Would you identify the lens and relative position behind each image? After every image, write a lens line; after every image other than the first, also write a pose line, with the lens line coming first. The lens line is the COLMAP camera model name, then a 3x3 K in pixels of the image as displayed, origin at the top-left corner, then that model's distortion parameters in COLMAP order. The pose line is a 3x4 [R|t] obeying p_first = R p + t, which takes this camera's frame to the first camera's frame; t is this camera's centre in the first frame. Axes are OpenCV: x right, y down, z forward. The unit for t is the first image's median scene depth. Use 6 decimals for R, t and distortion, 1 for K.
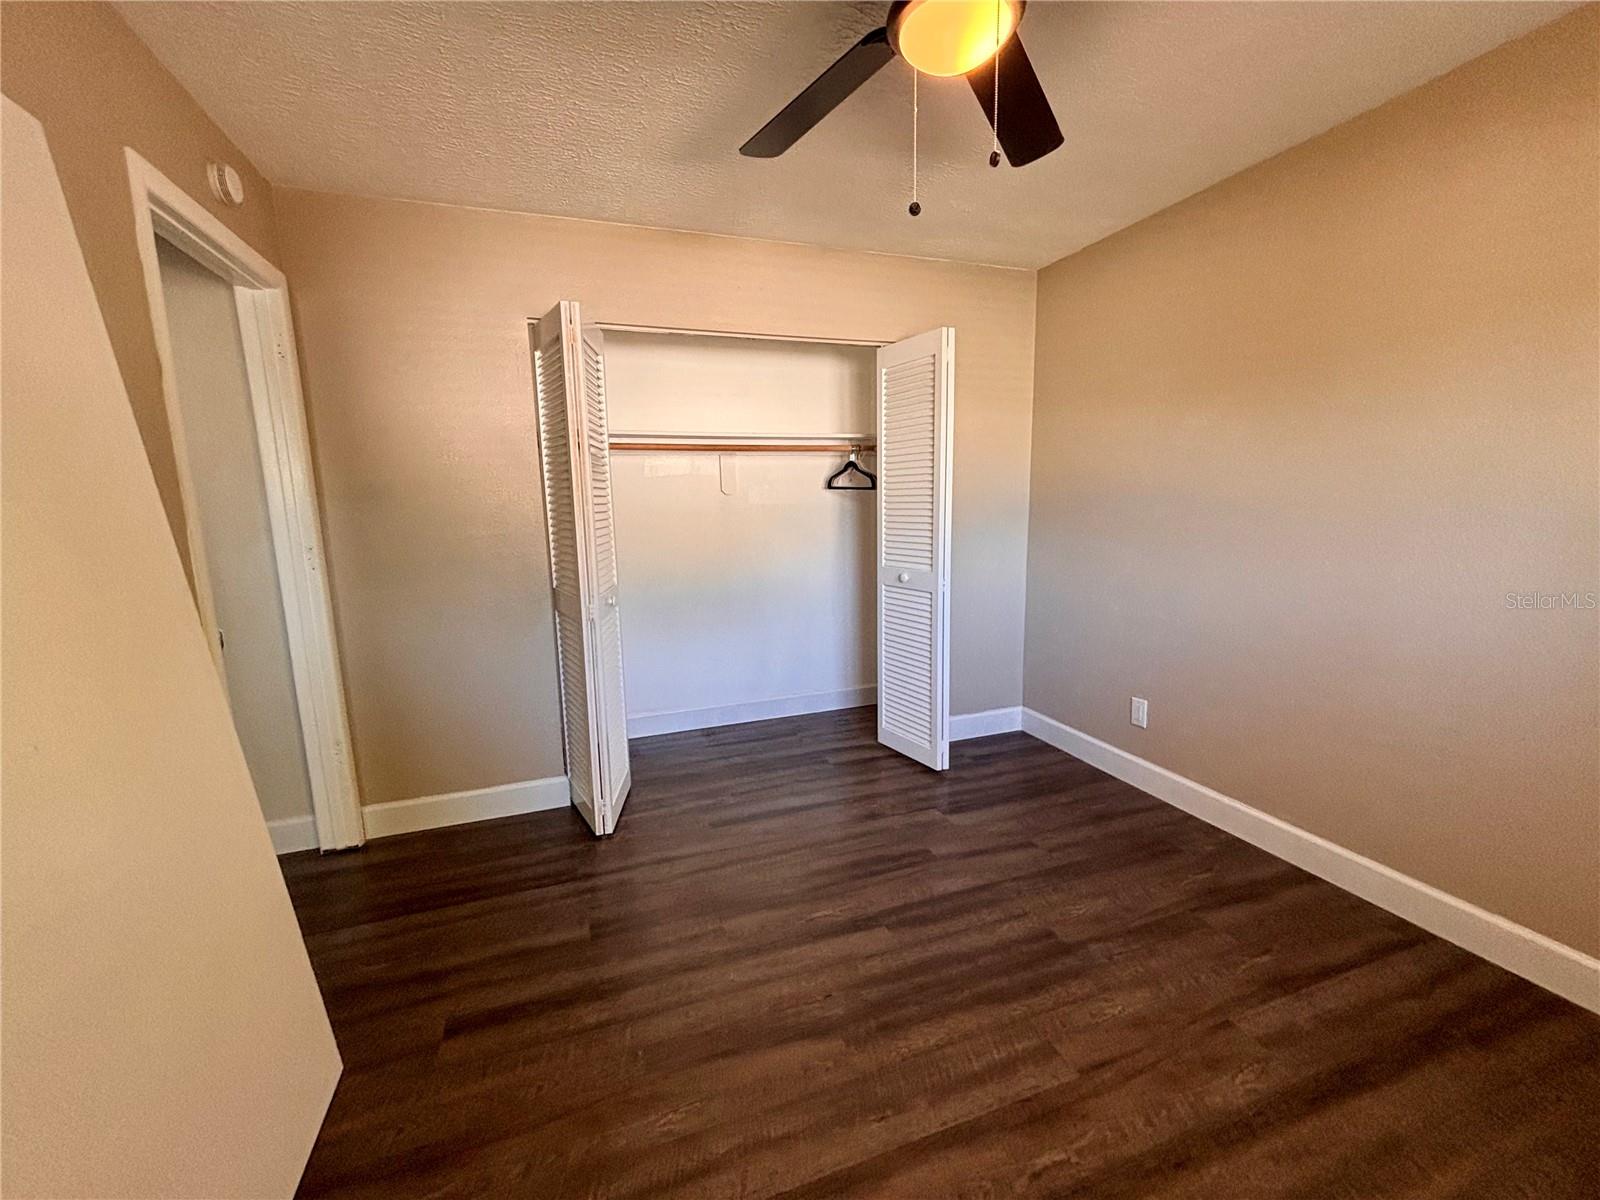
lens RADIAL K [[657.7, 0, 800.0], [0, 657.7, 600.0], [0, 0, 1]] dist [0.012368, -0.000106]
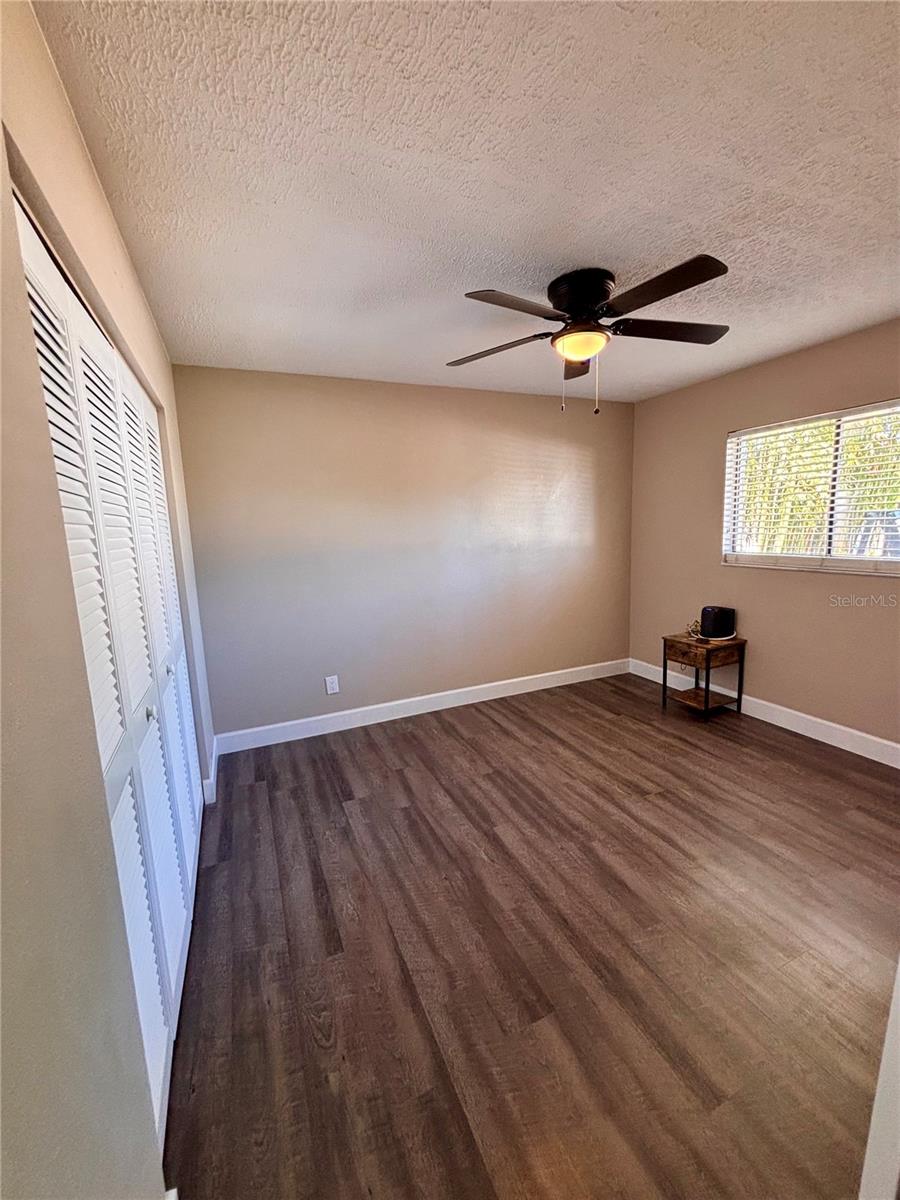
lens RADIAL K [[493.3, 0, 454.7], [0, 493.3, 599.1], [0, 0, 1]] dist [0.012368, -0.000106]
pose [[-0.065891, -0.133739, 0.988824, -0.951644], [0.202634, 0.968535, 0.144498, -0.204601], [-0.977035, 0.209891, -0.036718, 1.047241]]
